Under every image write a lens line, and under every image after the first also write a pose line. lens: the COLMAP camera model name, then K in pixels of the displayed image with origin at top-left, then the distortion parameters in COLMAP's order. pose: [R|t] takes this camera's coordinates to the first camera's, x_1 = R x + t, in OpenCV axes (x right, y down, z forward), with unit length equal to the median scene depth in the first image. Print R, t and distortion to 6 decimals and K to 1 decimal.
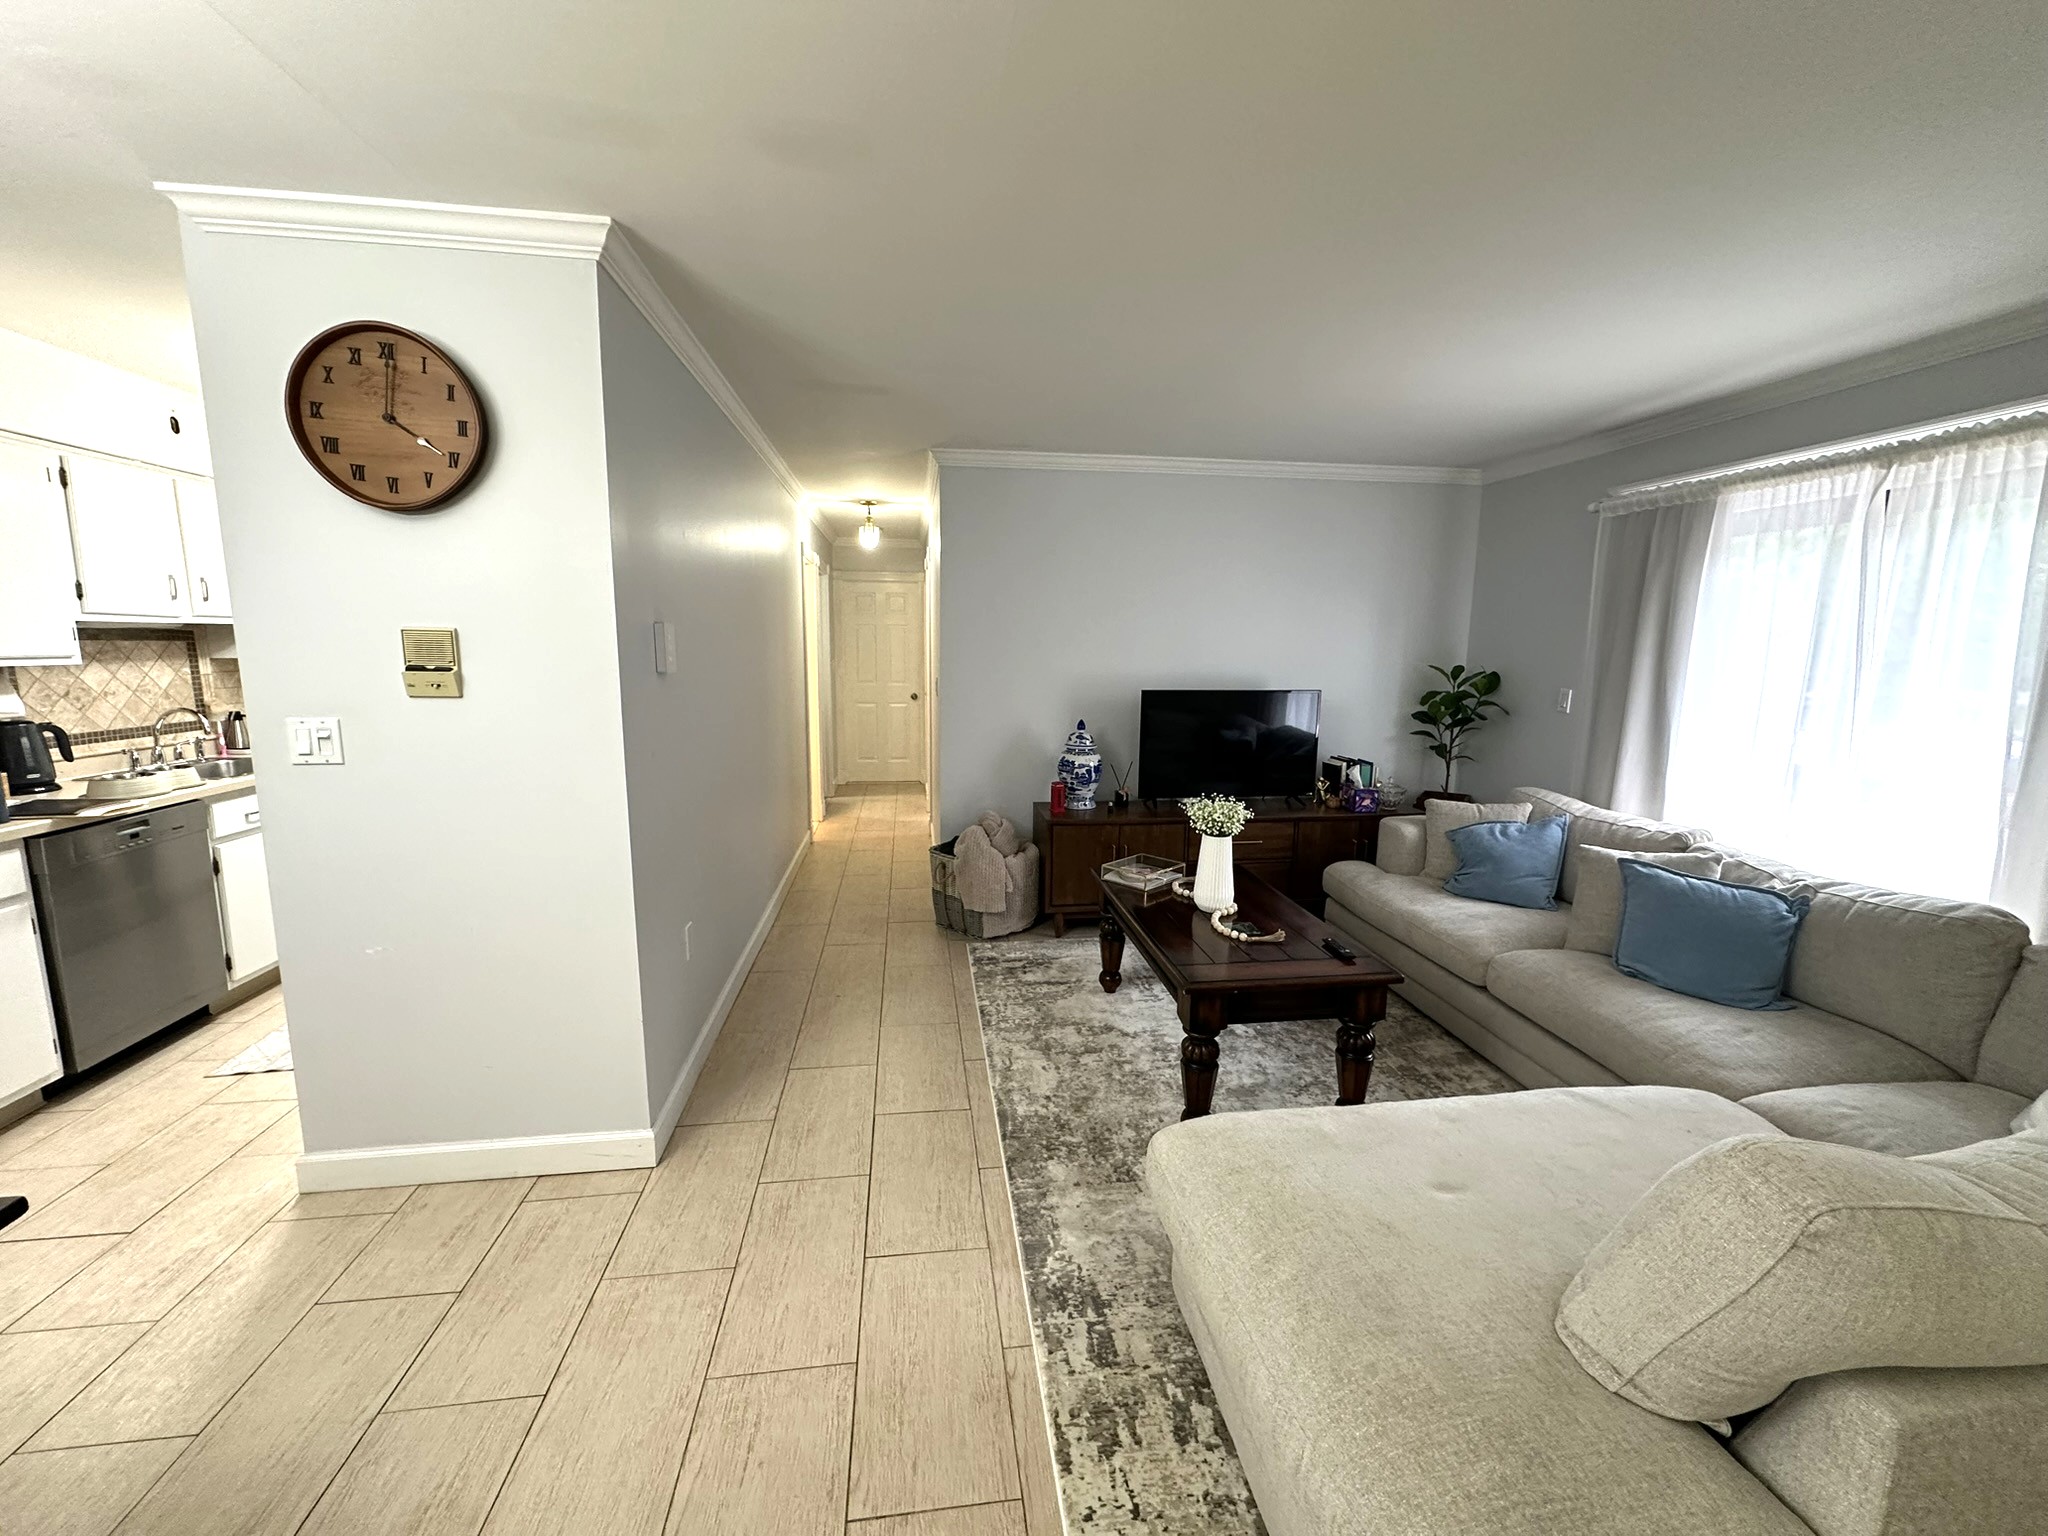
lens RADIAL K [[821.7, 0, 1022.8], [0, 821.7, 767.1], [0, 0, 1]] dist [-0.002067, 0.000145]
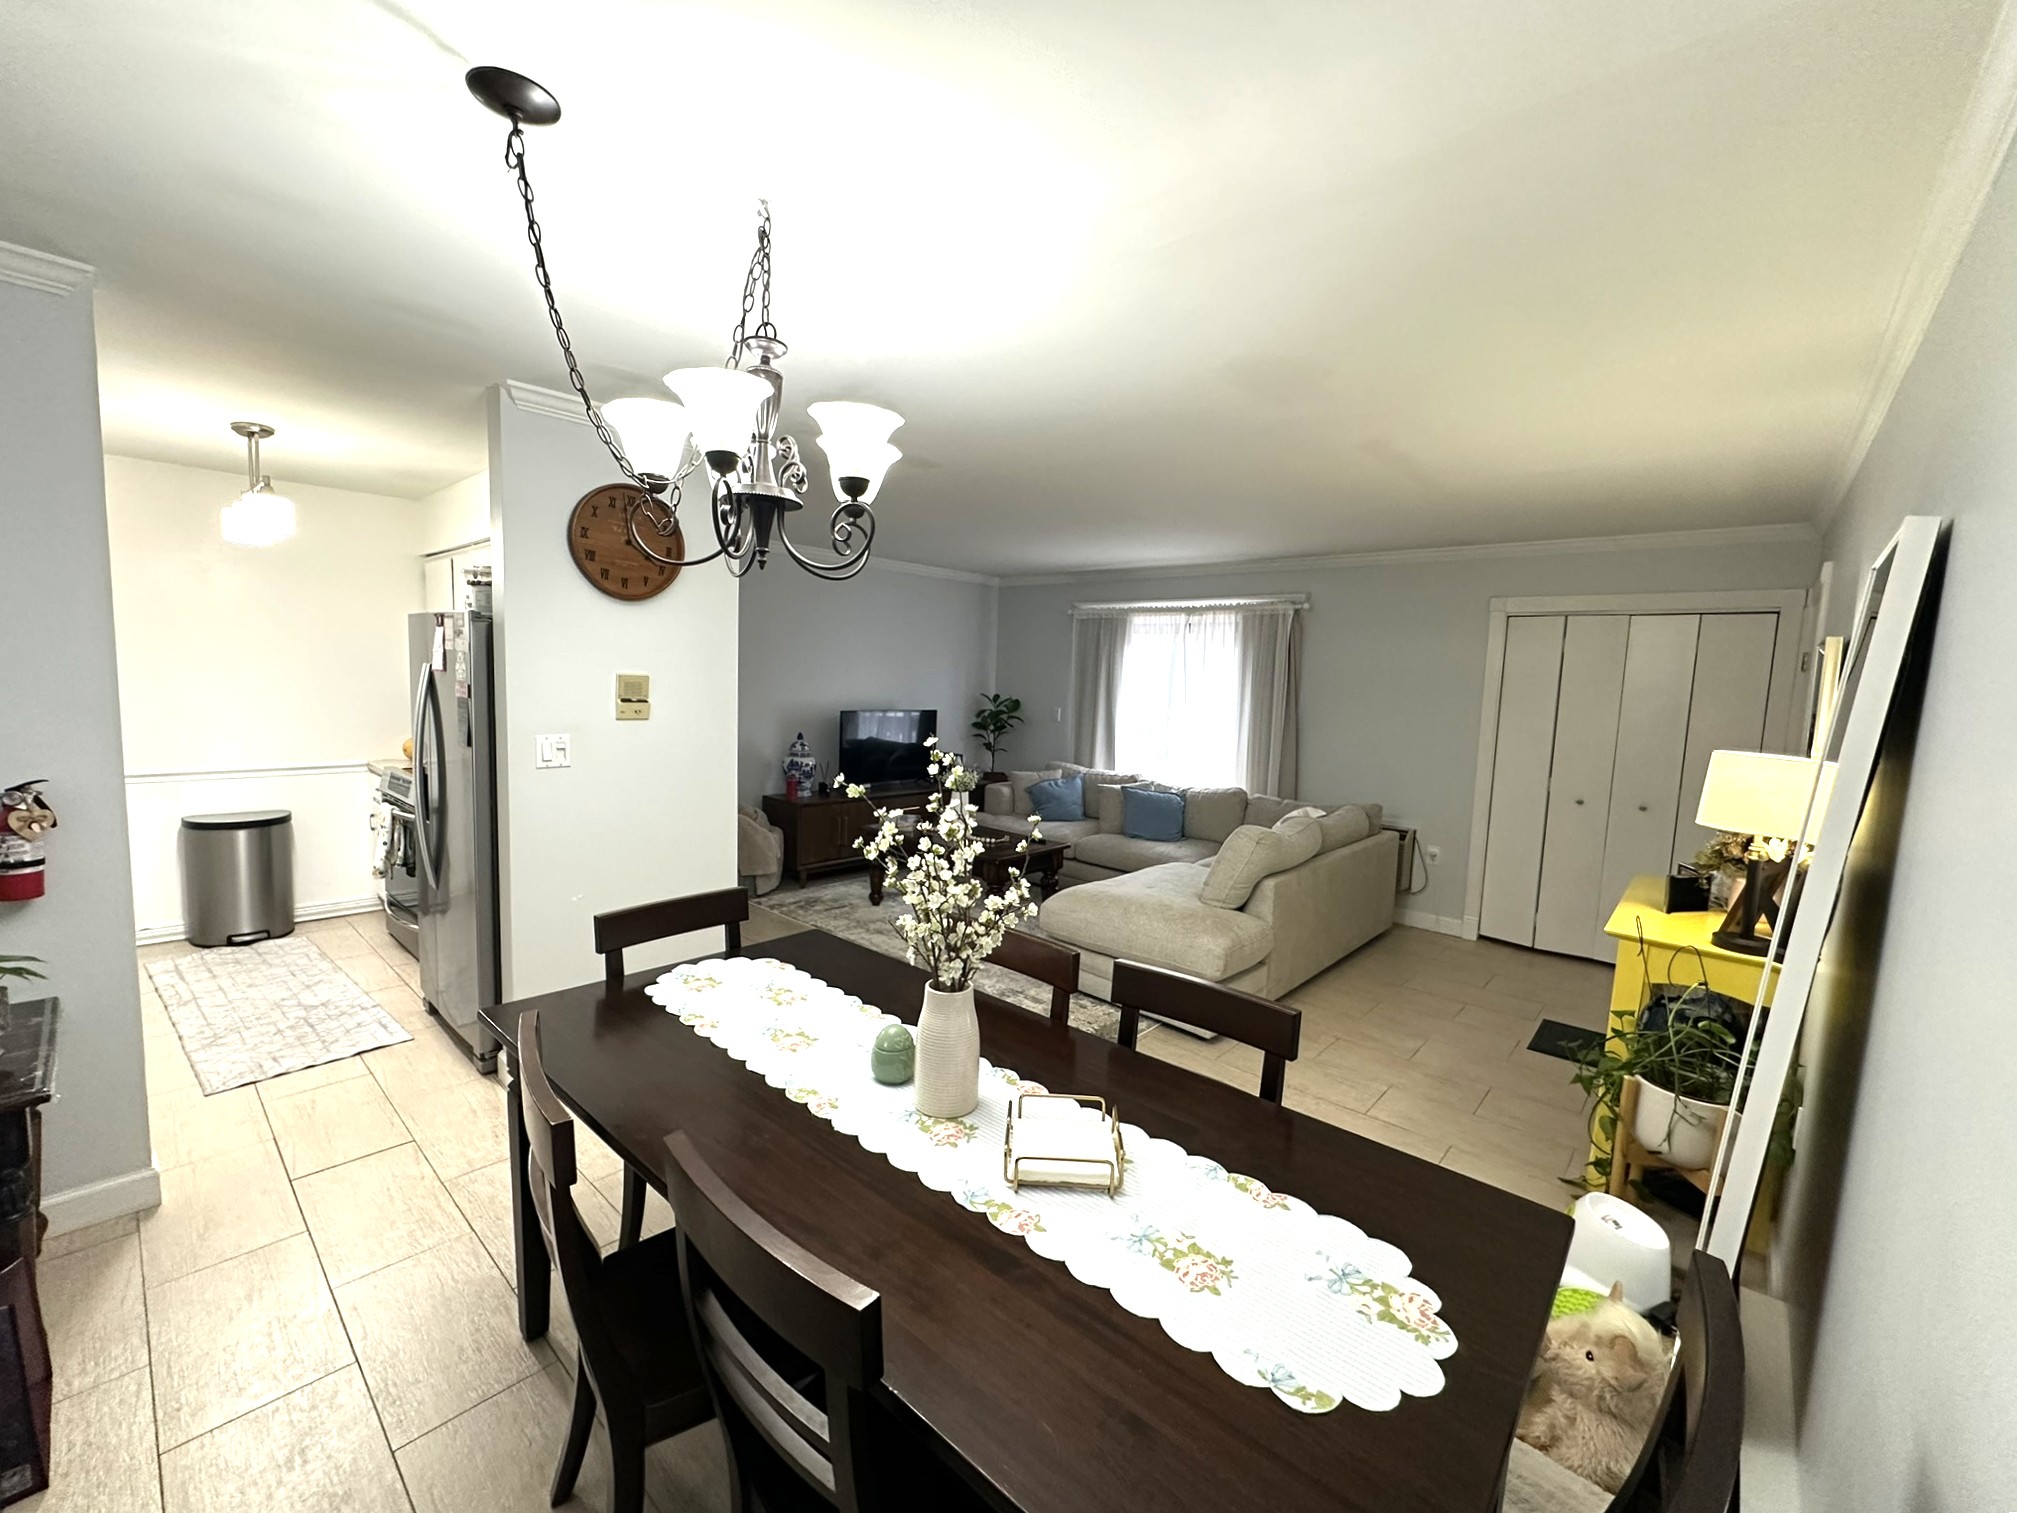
lens RADIAL K [[819.1, 0, 1005.5], [0, 819.1, 758.4], [0, 0, 1]] dist [-0.001384, -0.000384]
pose [[0.763680, -0.047176, 0.643869, -0.710915], [0.069255, 0.997558, -0.009051, 0.029377], [-0.641869, 0.051503, 0.765082, -0.362941]]
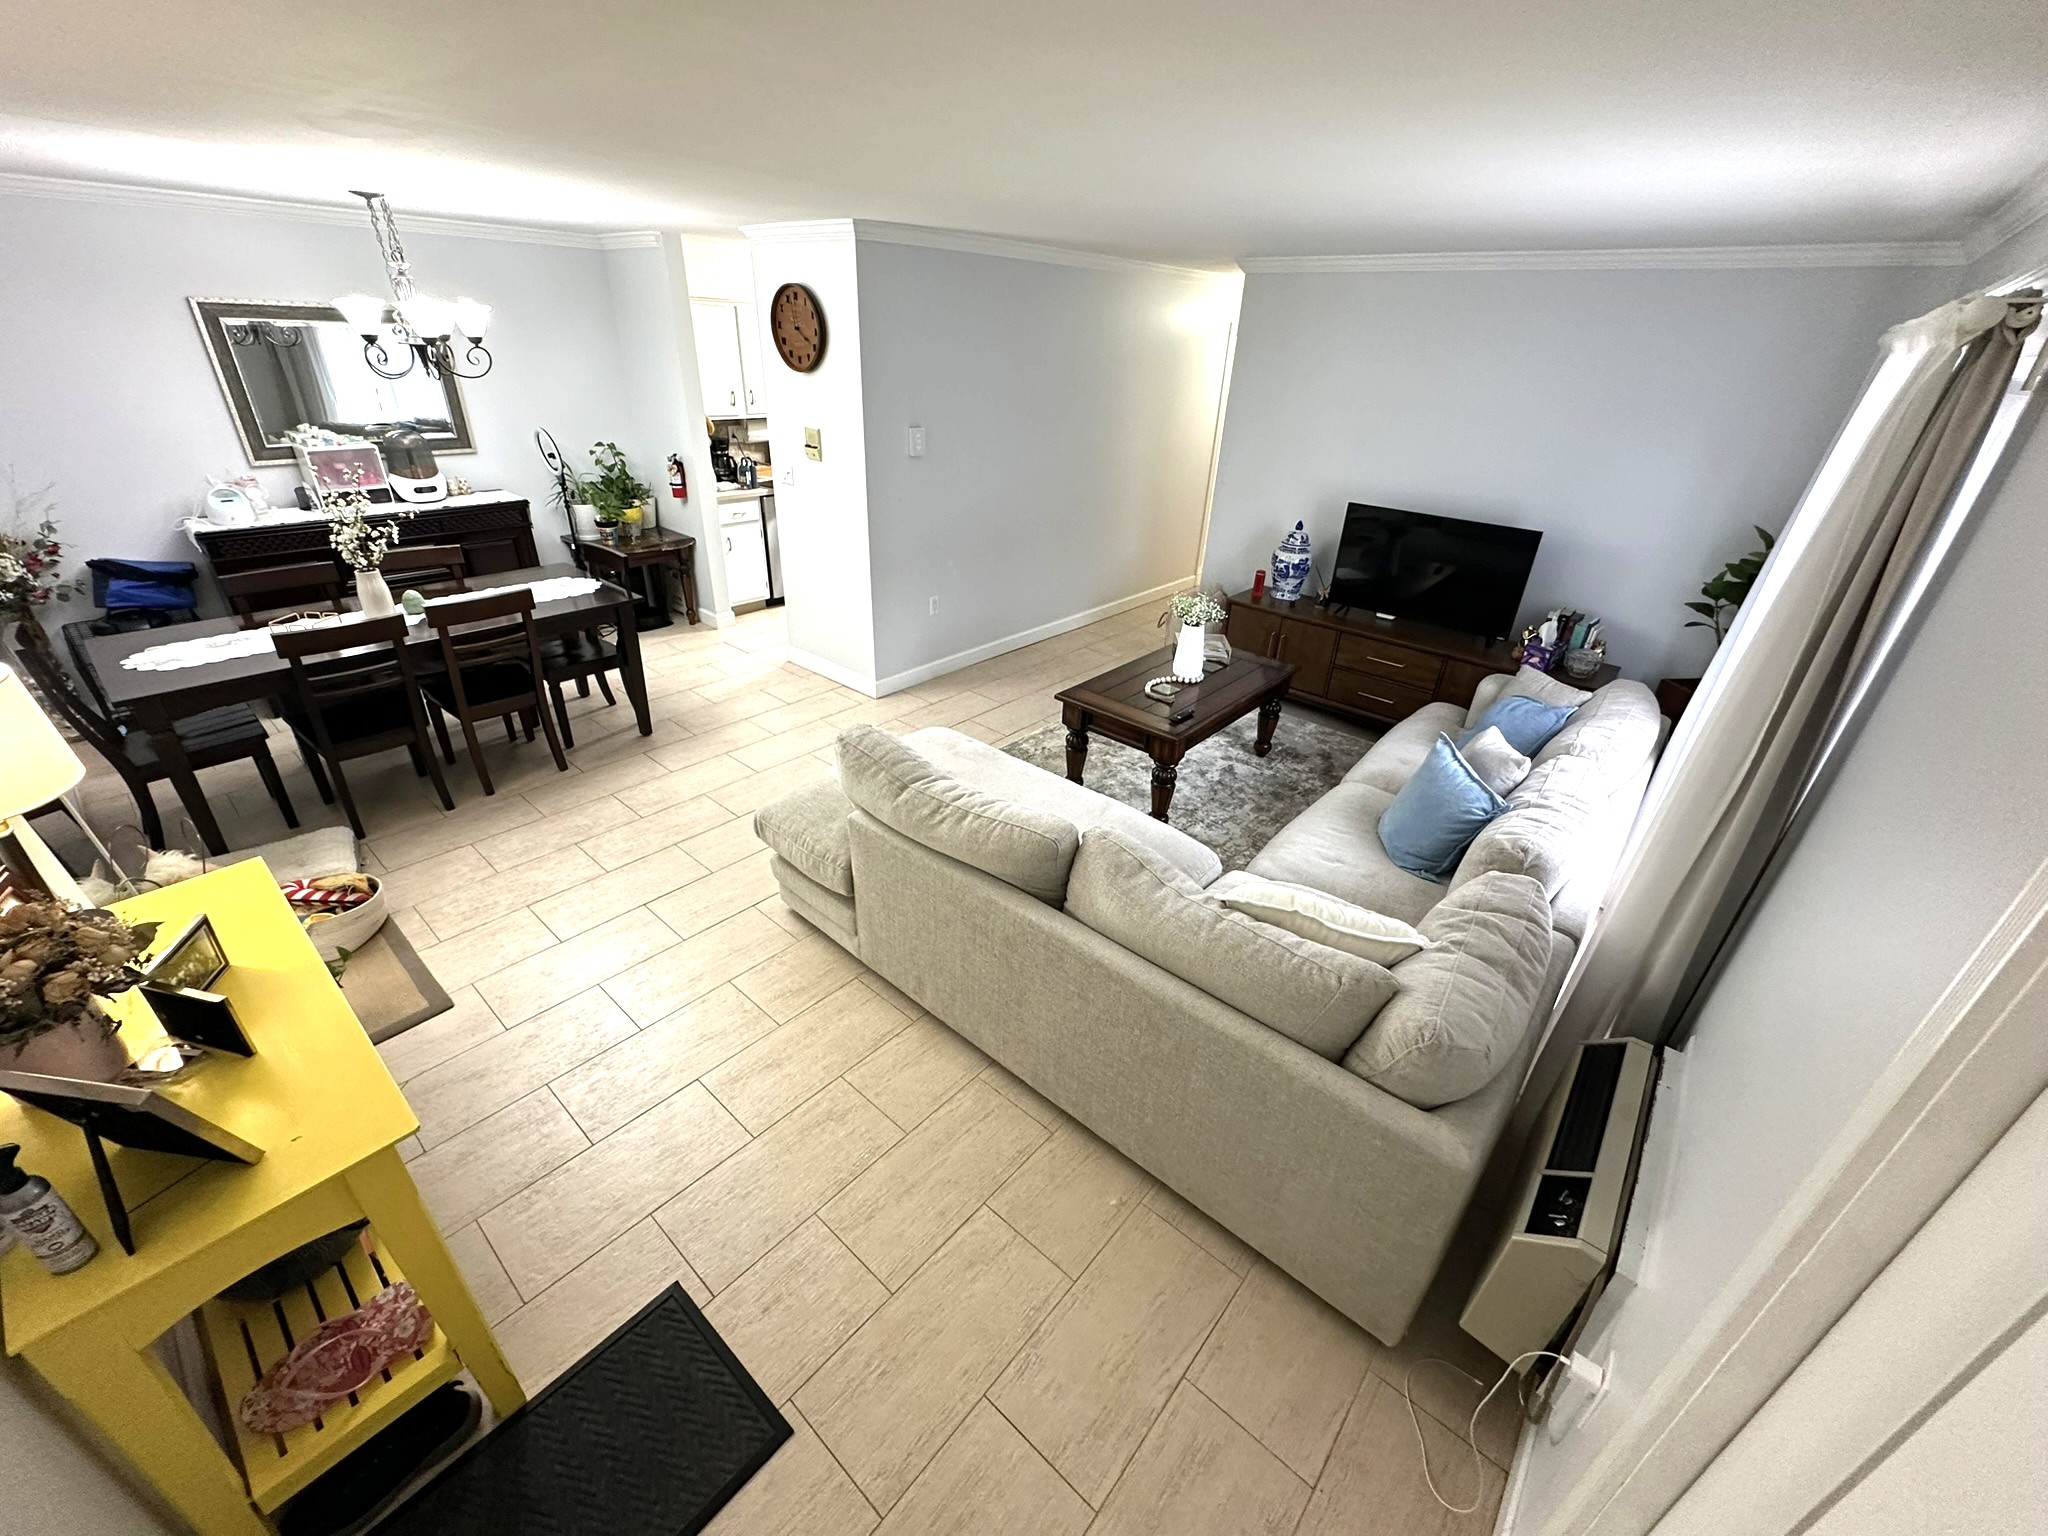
lens RADIAL K [[821.7, 0, 1022.8], [0, 821.7, 767.1], [0, 0, 1]] dist [-0.002067, 0.000145]
pose [[0.657962, 0.366874, -0.657639, 0.882142], [-0.145558, 0.918790, 0.366931, -0.134595], [0.738850, -0.145701, 0.657930, -0.111262]]
